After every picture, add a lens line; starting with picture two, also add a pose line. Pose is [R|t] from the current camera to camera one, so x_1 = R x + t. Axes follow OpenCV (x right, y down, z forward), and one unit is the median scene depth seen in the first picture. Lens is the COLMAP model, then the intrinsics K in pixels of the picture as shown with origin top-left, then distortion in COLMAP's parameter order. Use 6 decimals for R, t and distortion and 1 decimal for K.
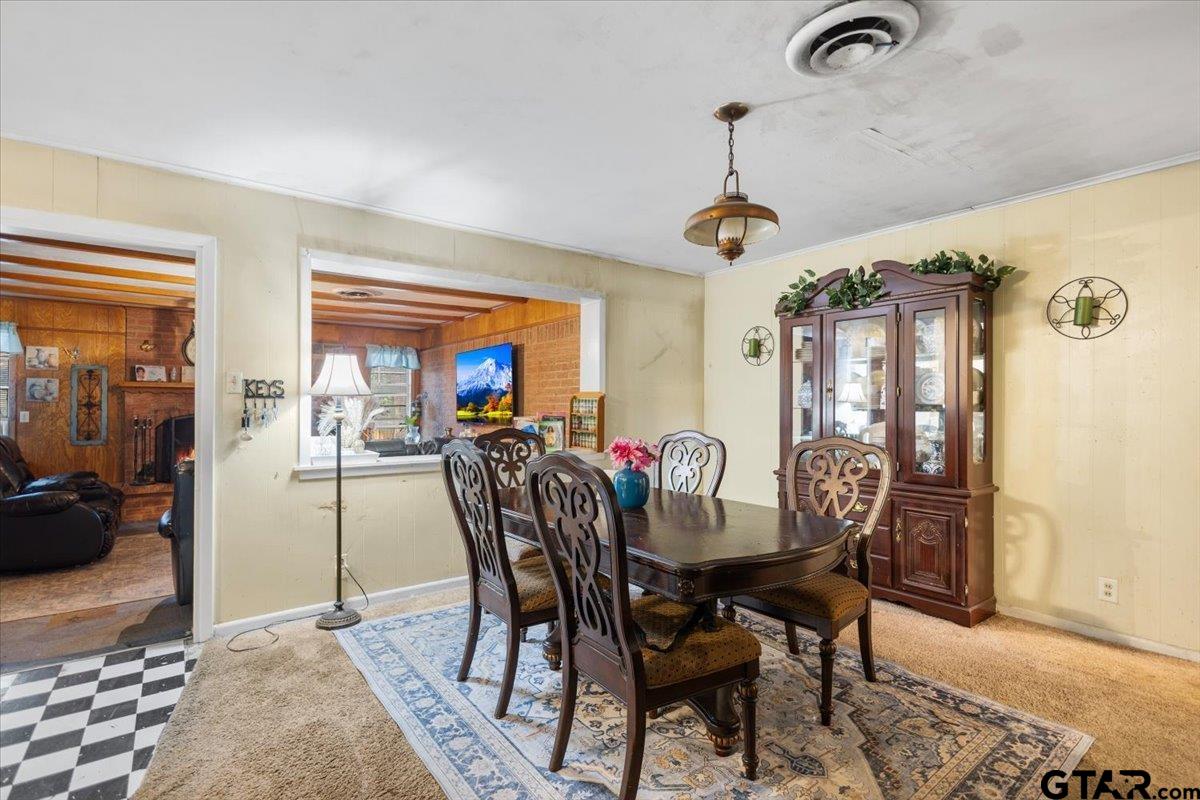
lens RADIAL K [[556.0, 0, 605.7], [0, 556.0, 401.7], [0, 0, 1]] dist [0.001855, 0.000150]
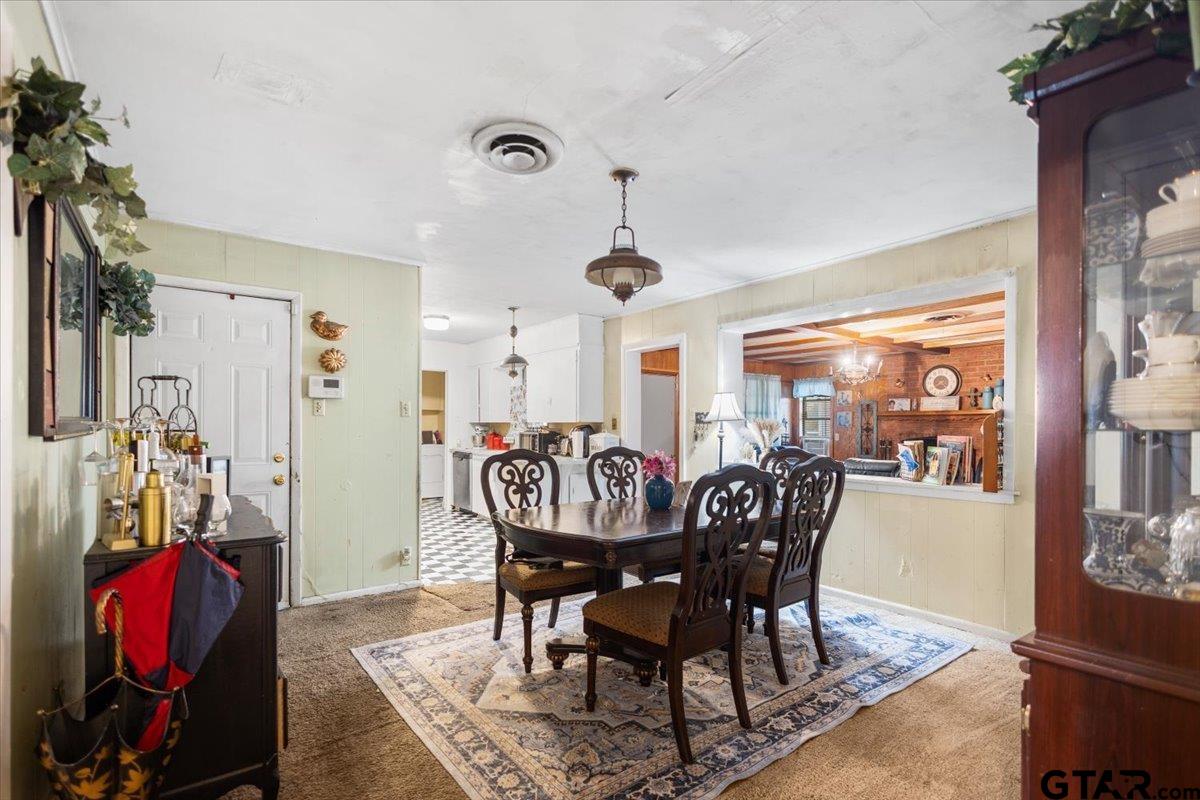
lens RADIAL K [[562.3, 0, 601.0], [0, 562.3, 434.7], [0, 0, 1]] dist [0.000061, -0.000042]
pose [[0.003751, 0.011068, -0.999932, 1.055898], [-0.001368, 0.999938, 0.011063, 0.009850], [0.999992, 0.001326, 0.003766, 0.705958]]
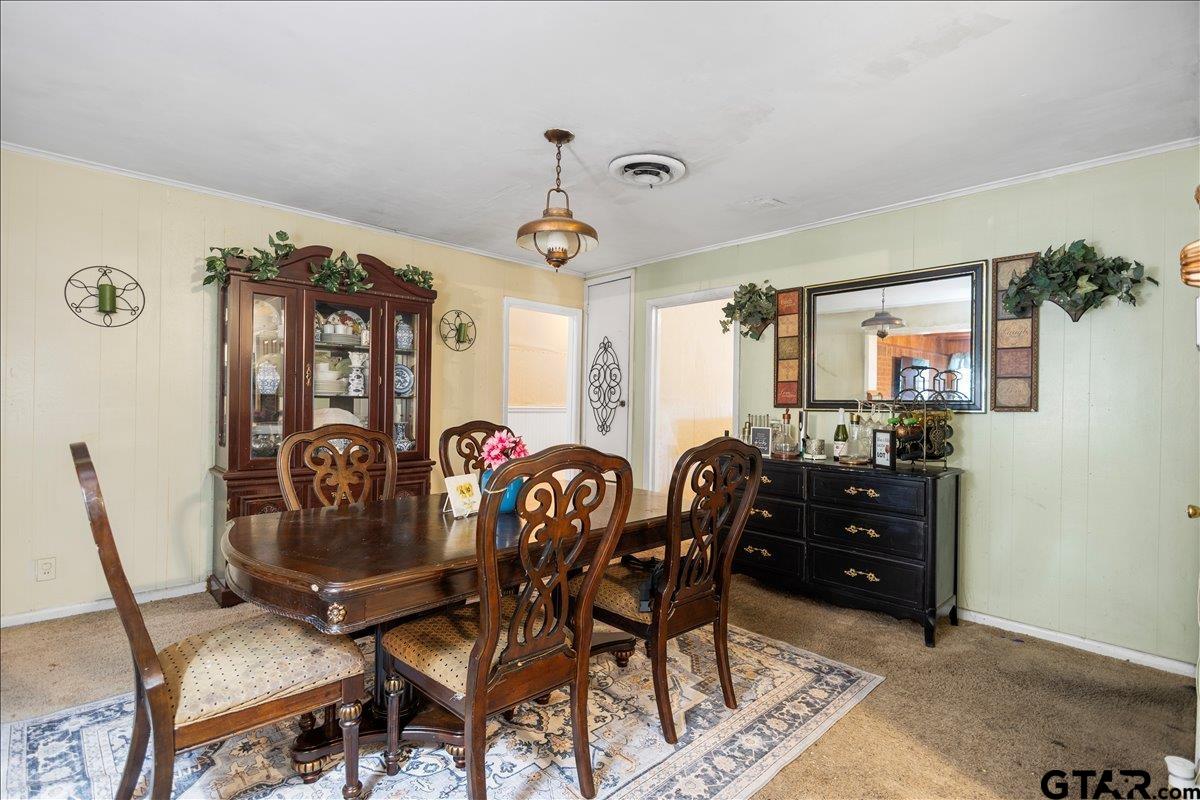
lens RADIAL K [[568.7, 0, 603.4], [0, 568.7, 384.5], [0, 0, 1]] dist [0.000089, -0.000154]
pose [[-0.117099, 0.032428, 0.992591, -0.688694], [-0.016126, 0.999273, -0.034549, 0.024649], [-0.992989, -0.020052, -0.116491, 0.762466]]
